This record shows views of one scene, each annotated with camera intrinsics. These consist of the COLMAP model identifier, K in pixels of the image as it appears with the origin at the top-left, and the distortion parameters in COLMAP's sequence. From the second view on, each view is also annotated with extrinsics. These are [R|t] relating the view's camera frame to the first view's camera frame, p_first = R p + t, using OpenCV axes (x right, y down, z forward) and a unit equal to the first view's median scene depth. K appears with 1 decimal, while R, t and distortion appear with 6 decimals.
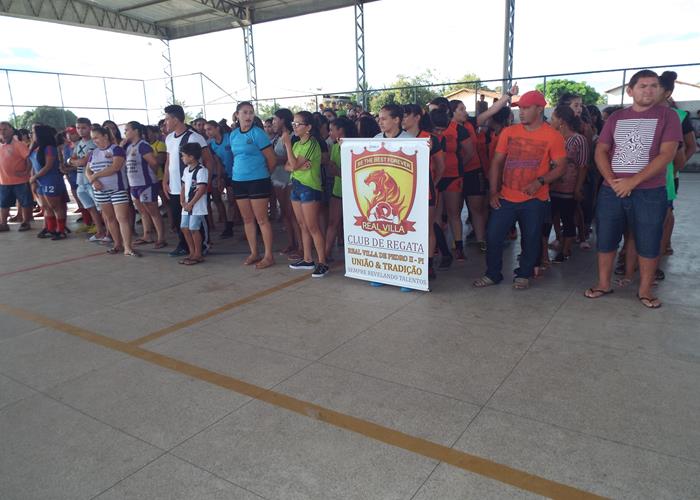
lens RADIAL K [[517.8, 0, 350.0], [0, 517.8, 250.0], [0, 0, 1]] dist [0.000031, 0.000595]
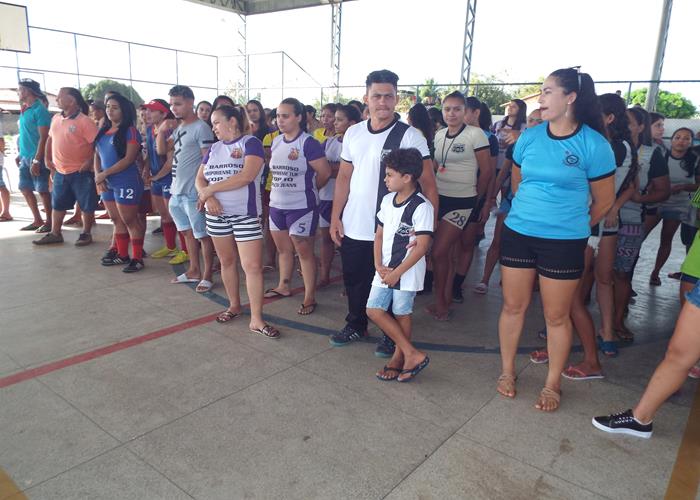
lens RADIAL K [[517.8, 0, 350.0], [0, 517.8, 250.0], [0, 0, 1]] dist [0.000031, 0.000595]
pose [[0.993298, 0.091006, -0.071251, -0.284682], [-0.090194, 0.995818, 0.014539, -0.094857], [0.072277, -0.008015, 0.997352, 0.423865]]
